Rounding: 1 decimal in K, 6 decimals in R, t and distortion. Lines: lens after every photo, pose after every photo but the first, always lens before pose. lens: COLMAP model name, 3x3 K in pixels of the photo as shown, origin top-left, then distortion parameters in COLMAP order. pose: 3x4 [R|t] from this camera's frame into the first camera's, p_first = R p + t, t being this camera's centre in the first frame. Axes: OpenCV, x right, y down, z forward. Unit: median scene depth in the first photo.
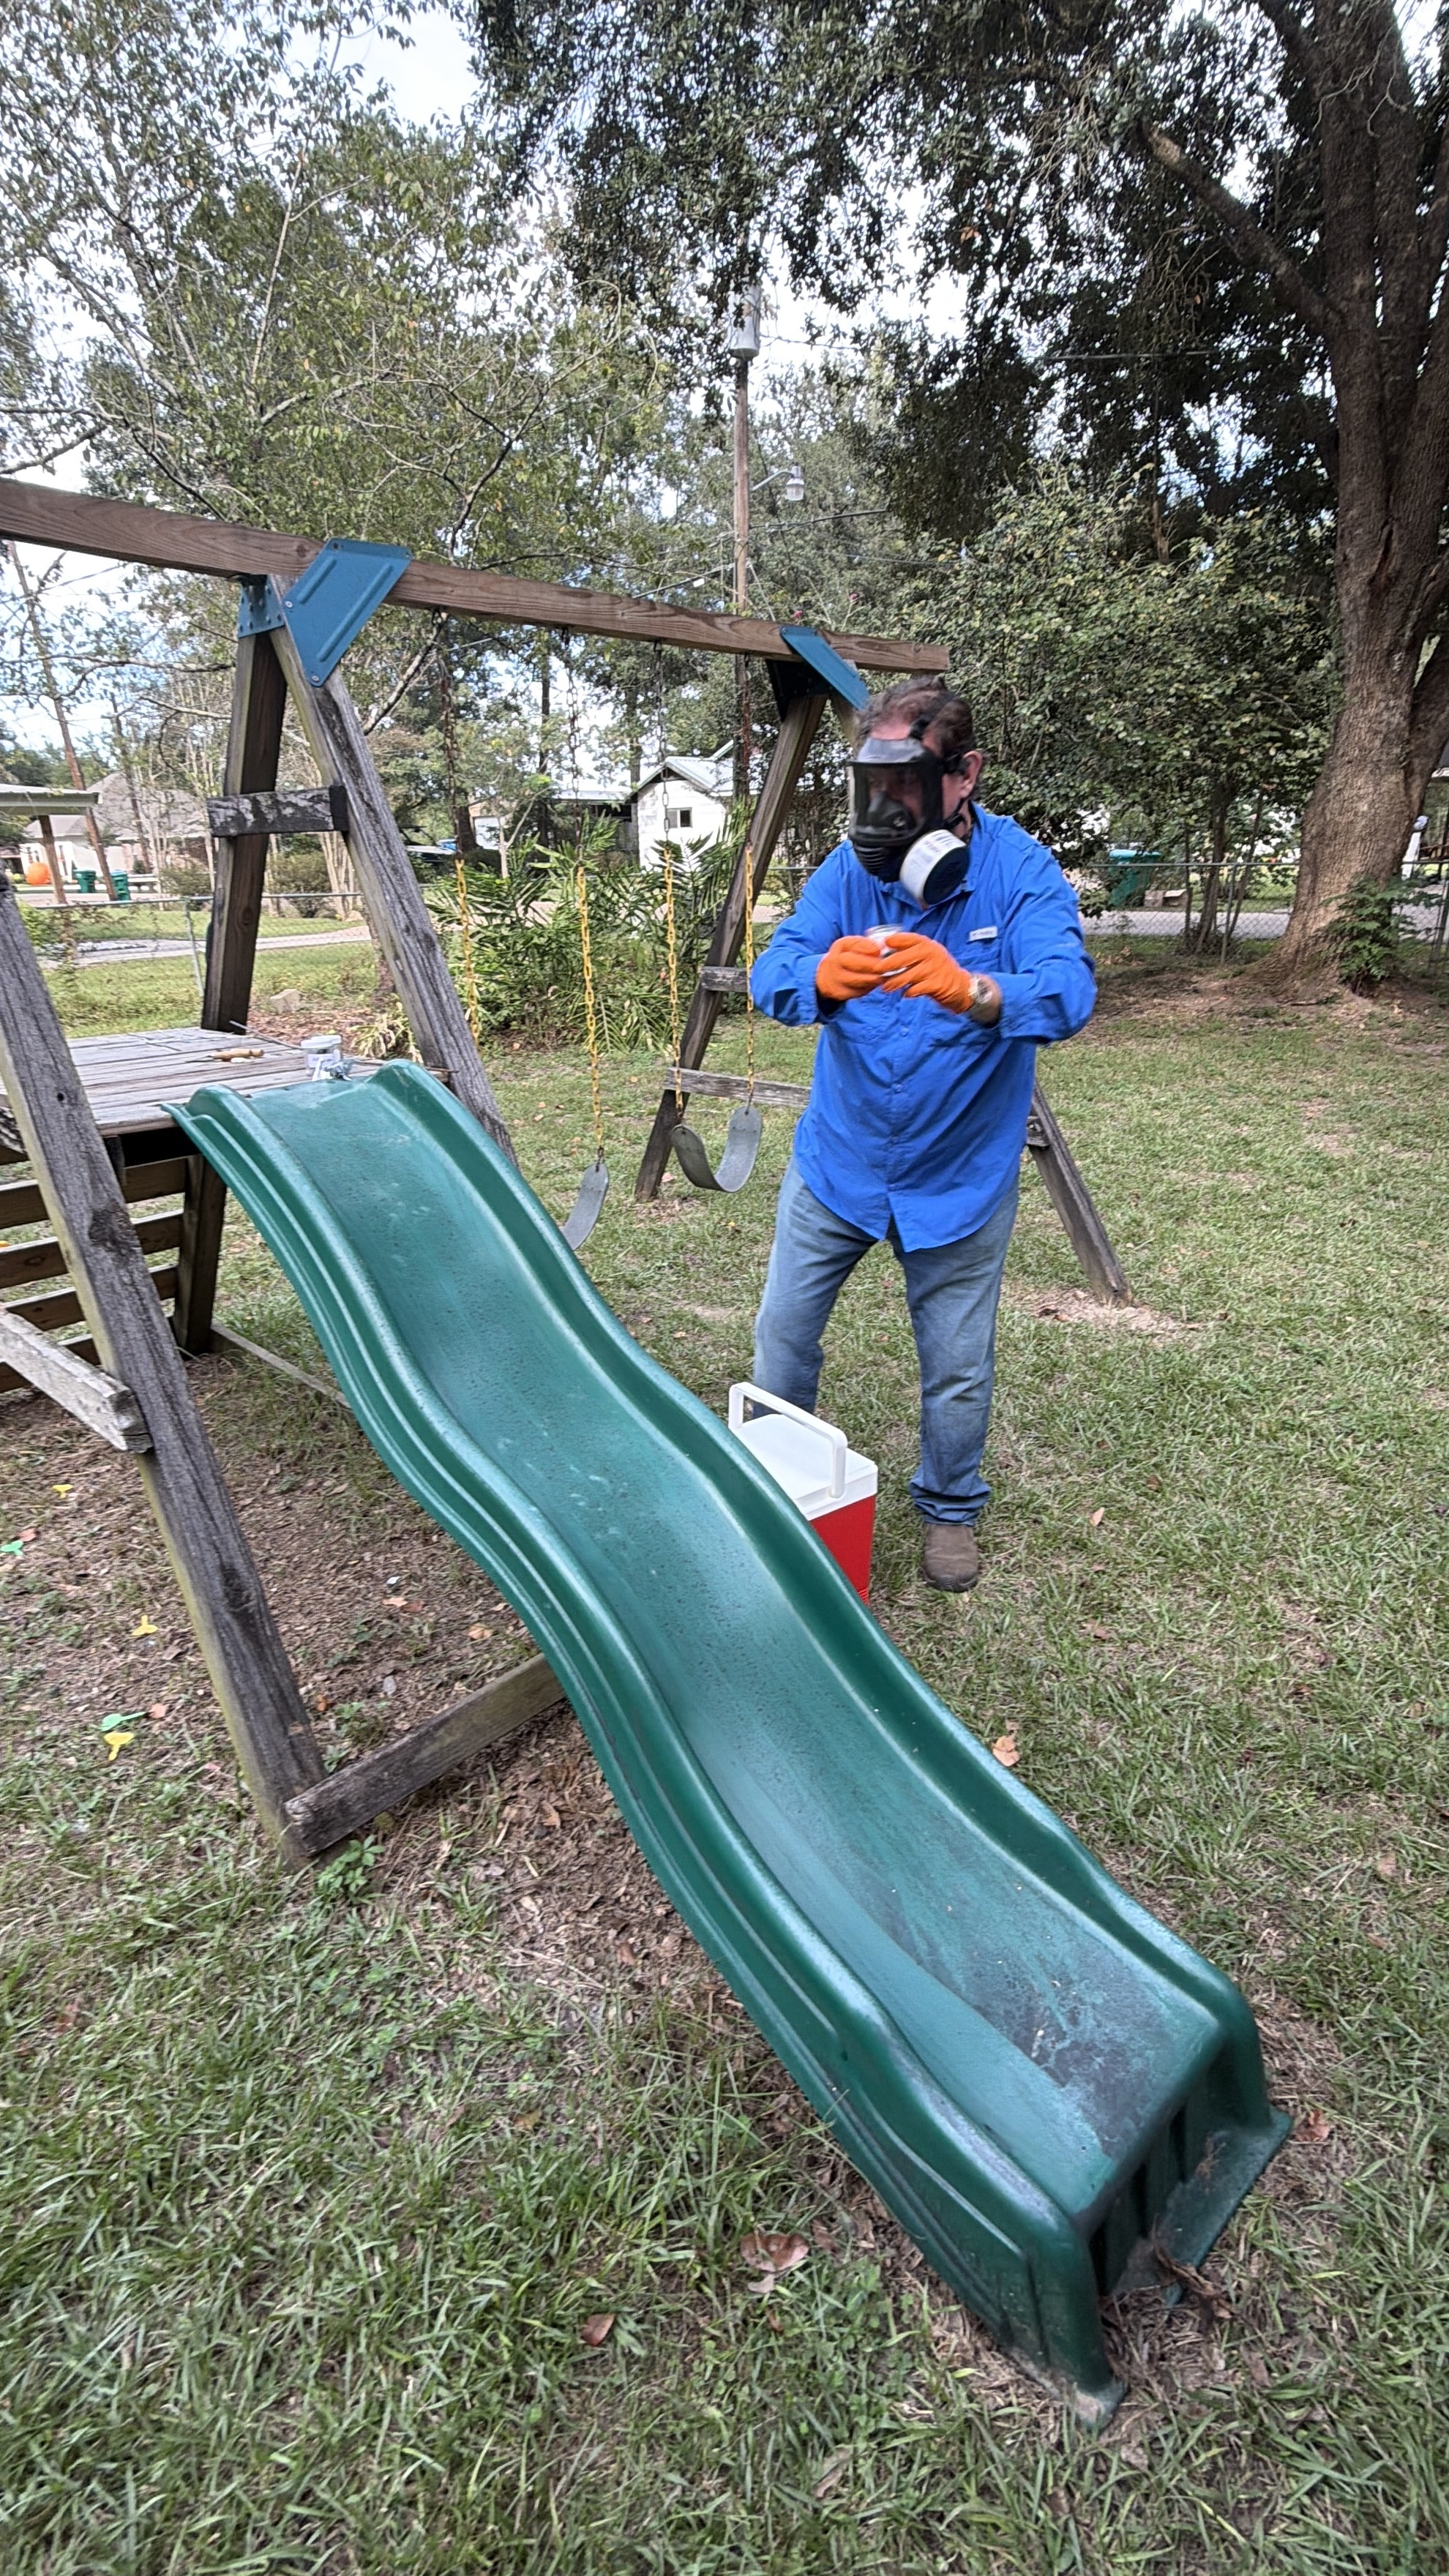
lens RADIAL K [[1206.0, 0, 721.9], [0, 1206.0, 1300.3], [0, 0, 1]] dist [-0.001309, 0.000327]
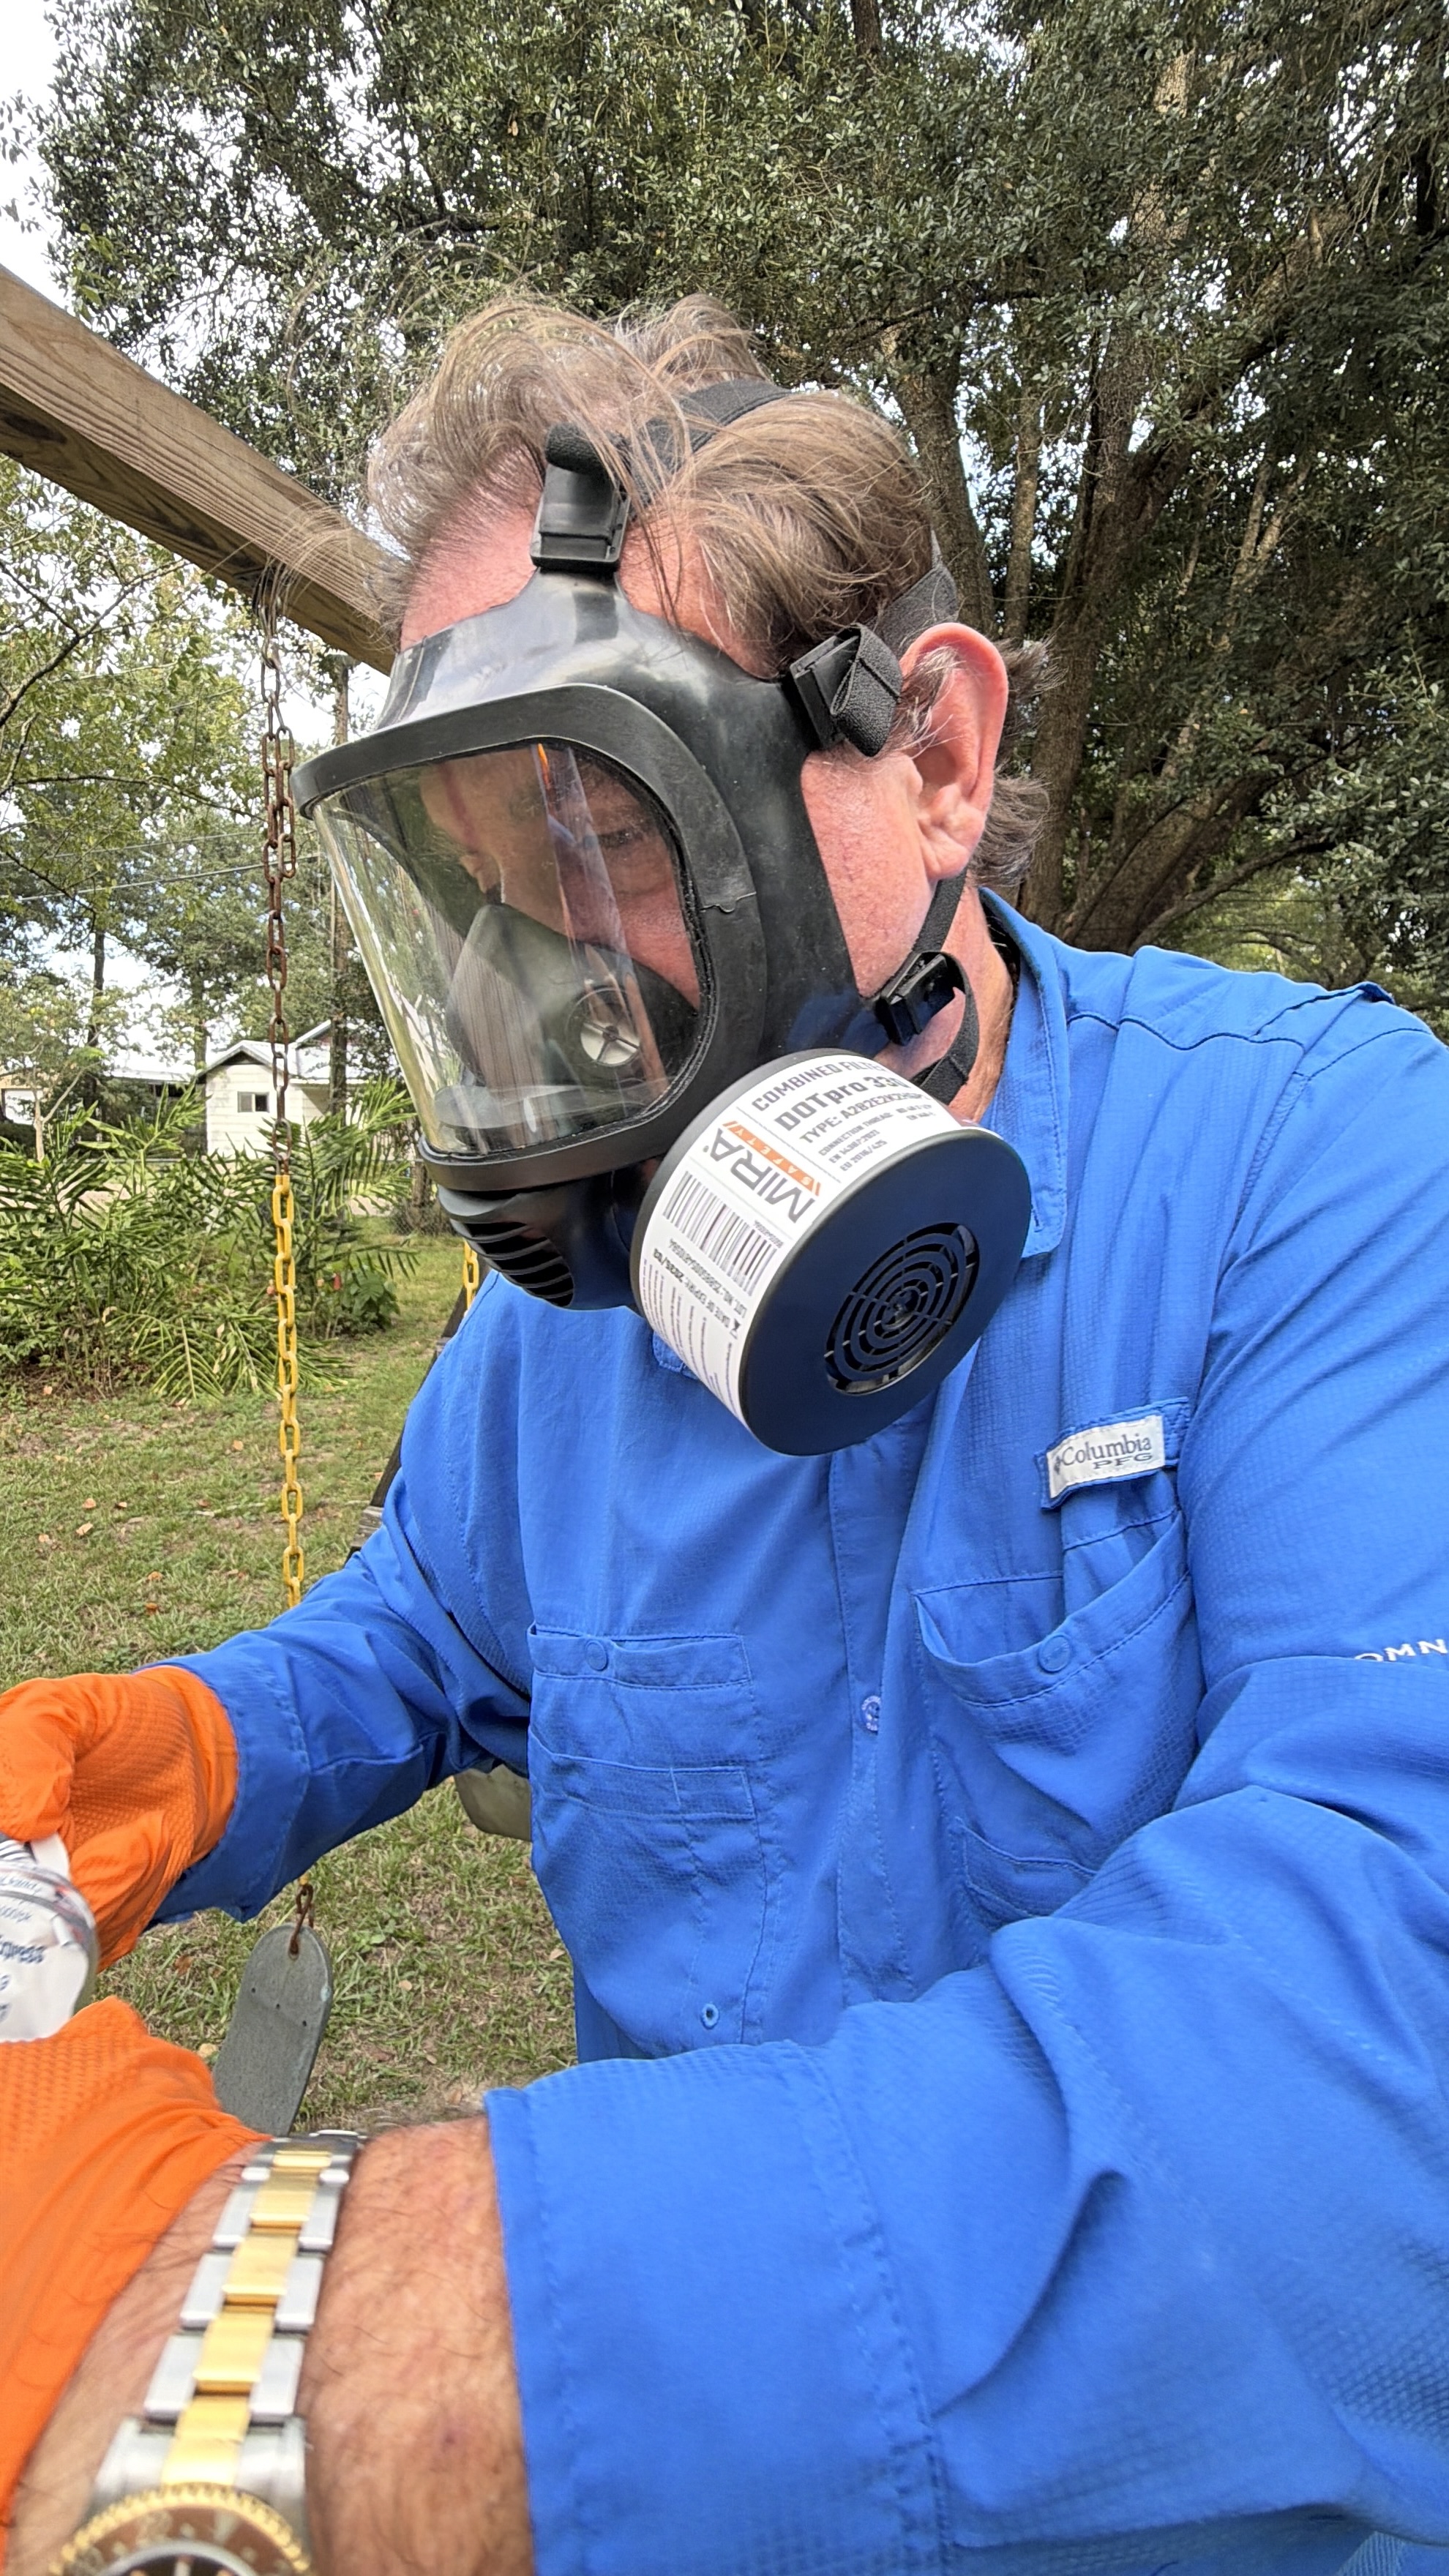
lens RADIAL K [[1191.7, 0, 723.3], [0, 1191.7, 1278.4], [0, 0, 1]] dist [0.000575, 0.000353]
pose [[0.938320, 0.005194, 0.345730, -0.091965], [0.079332, 0.969980, -0.229882, -0.183127], [-0.336545, 0.243130, 0.909739, 0.489906]]
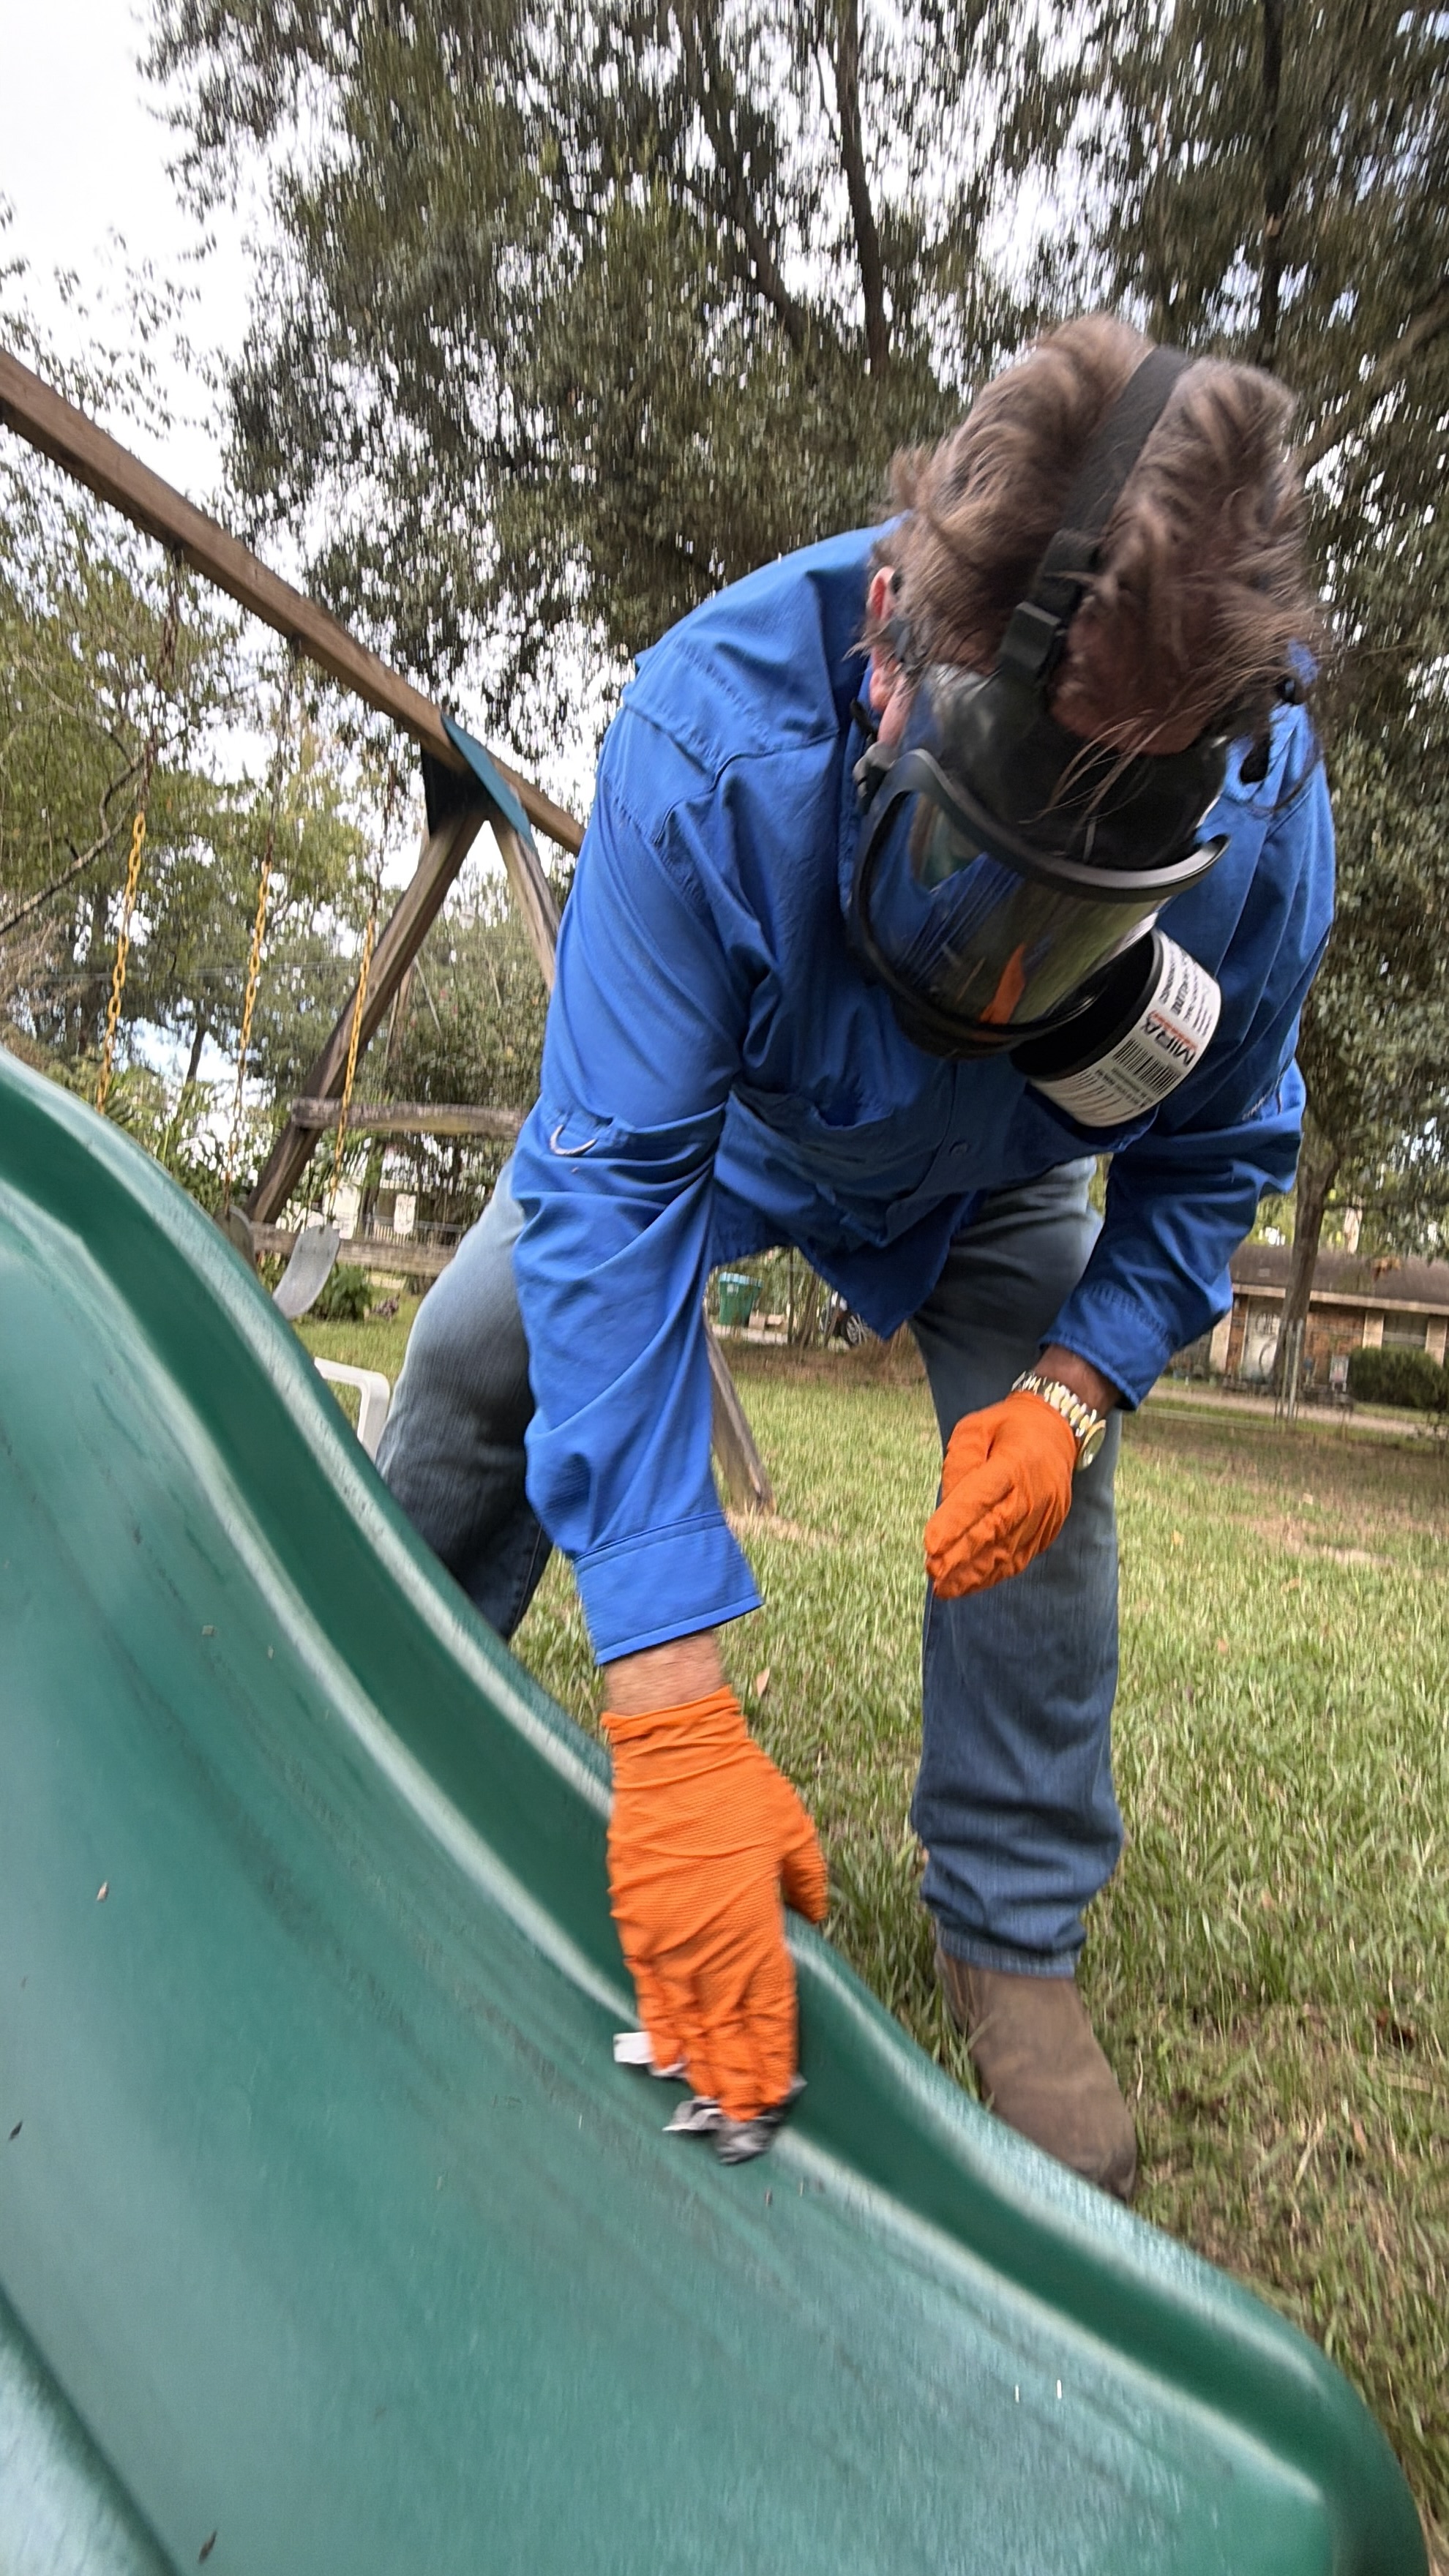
lens RADIAL K [[1192.0, 0, 738.1], [0, 1192.0, 1284.7], [0, 0, 1]] dist [-0.000146, 0.000657]
pose [[0.938722, 0.157570, 0.306551, 0.043195], [-0.036019, 0.929364, -0.367402, 0.149094], [-0.342789, 0.333846, 0.878090, 0.244458]]
